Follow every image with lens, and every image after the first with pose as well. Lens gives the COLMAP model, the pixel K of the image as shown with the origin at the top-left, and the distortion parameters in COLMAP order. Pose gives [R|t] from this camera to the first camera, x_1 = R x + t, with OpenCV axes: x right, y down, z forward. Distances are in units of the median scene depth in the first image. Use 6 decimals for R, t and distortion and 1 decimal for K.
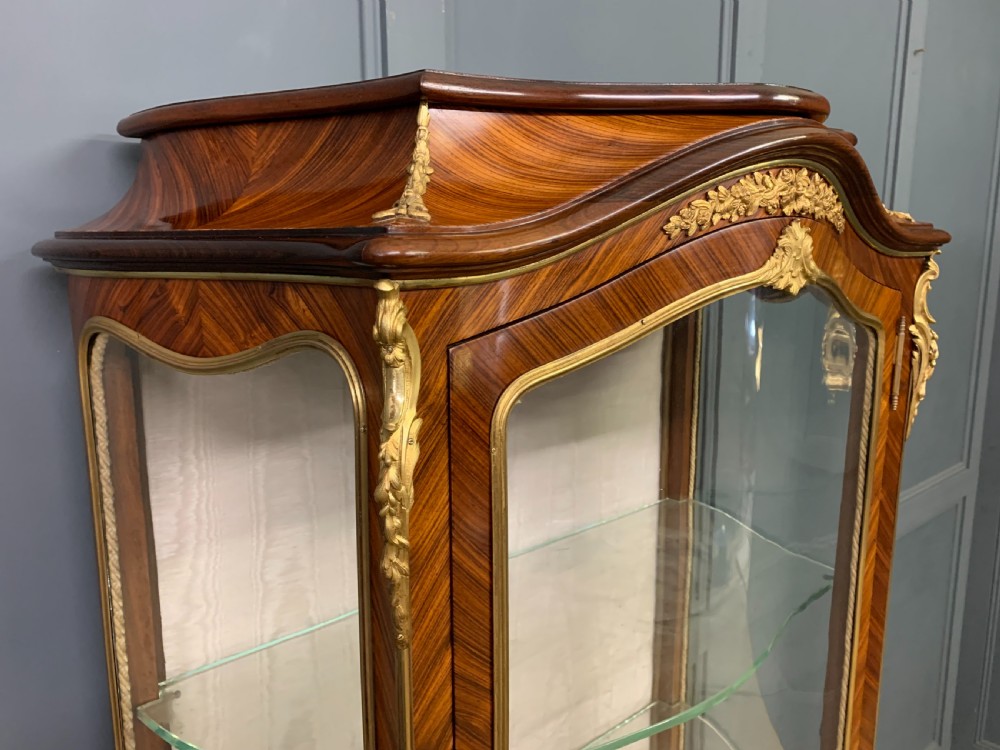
lens RADIAL K [[779.5, 0, 500.0], [0, 779.5, 375.0], [0, 0, 1]] dist [0.035873, -0.004463]
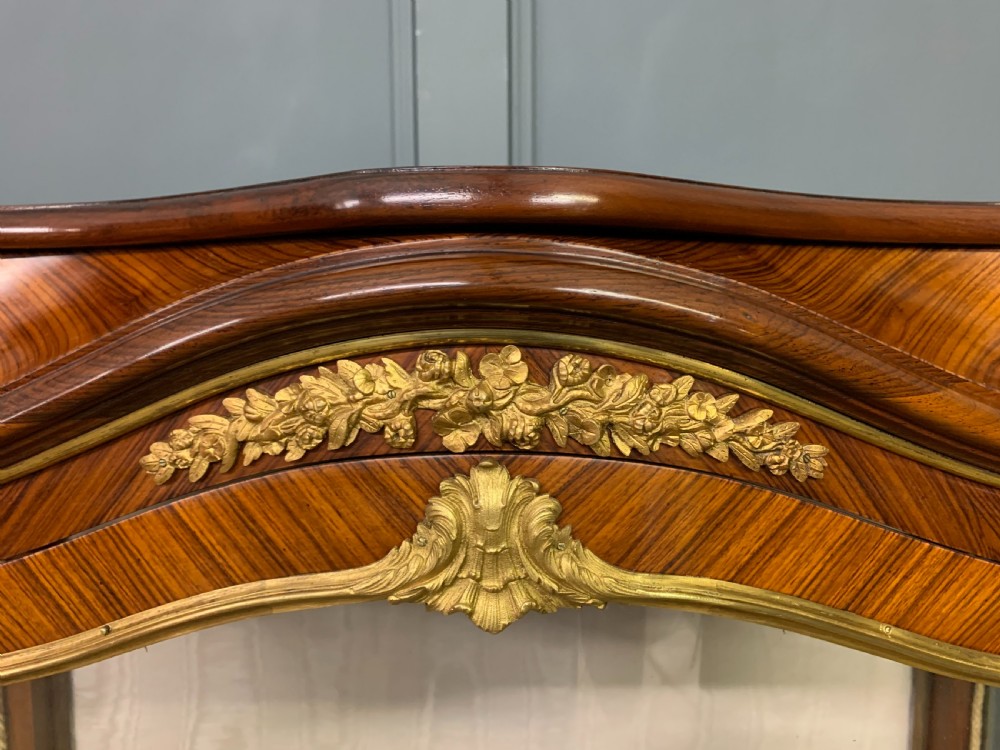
lens RADIAL K [[797.4, 0, 502.8], [0, 797.4, 352.7], [0, 0, 1]] dist [-0.013195, -0.007328]
pose [[0.765591, 0.057528, -0.640751, 0.690675], [-0.118943, 0.991480, -0.053100, -0.245971], [0.632237, 0.116866, 0.765911, 0.689212]]
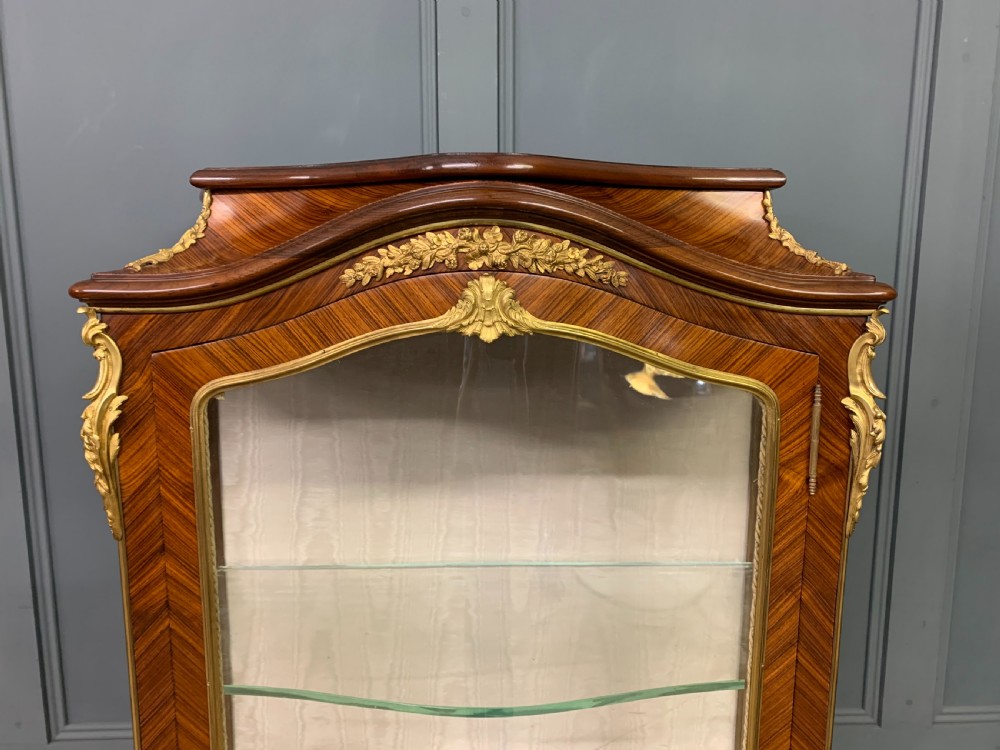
lens RADIAL K [[790.1, 0, 498.7], [0, 790.1, 387.8], [0, 0, 1]] dist [0.064426, -0.004794]
pose [[0.767226, 0.117364, -0.630548, 1.150140], [-0.124930, 0.991631, 0.032564, -0.081969], [0.629092, 0.053790, 0.775467, 0.172844]]
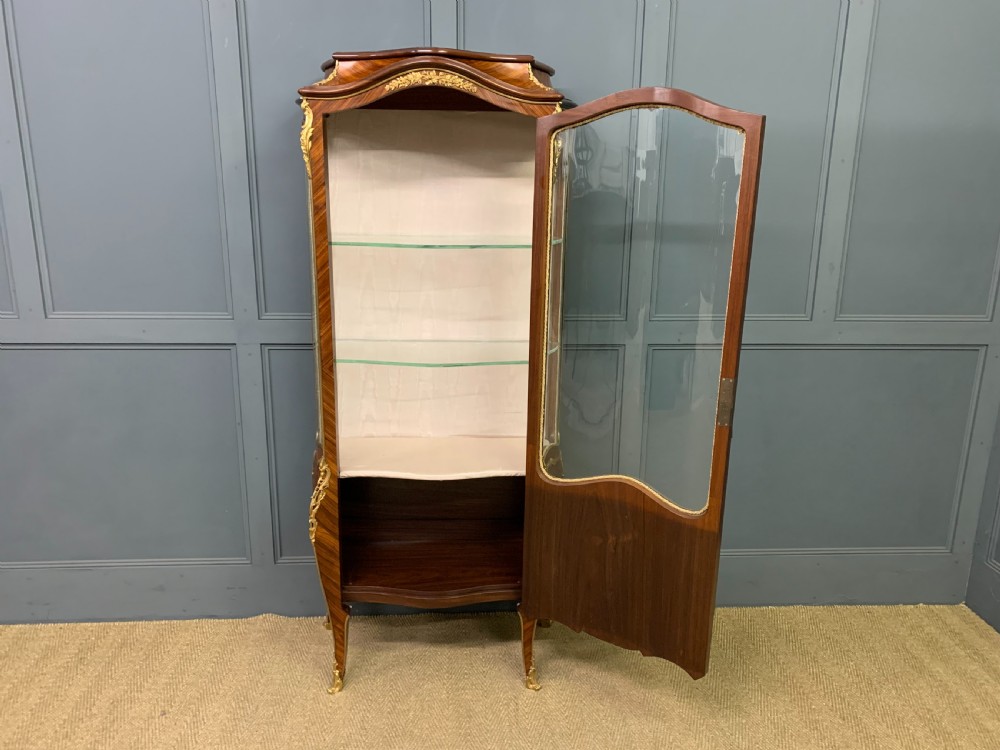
lens RADIAL K [[757.2, 0, 501.1], [0, 757.2, 338.1], [0, 0, 1]] dist [0.045764, -0.000514]
pose [[0.771515, 0.162425, -0.615128, 2.985308], [-0.135027, 0.986639, 0.091167, 0.574859], [0.621717, 0.012722, 0.783139, -1.486005]]
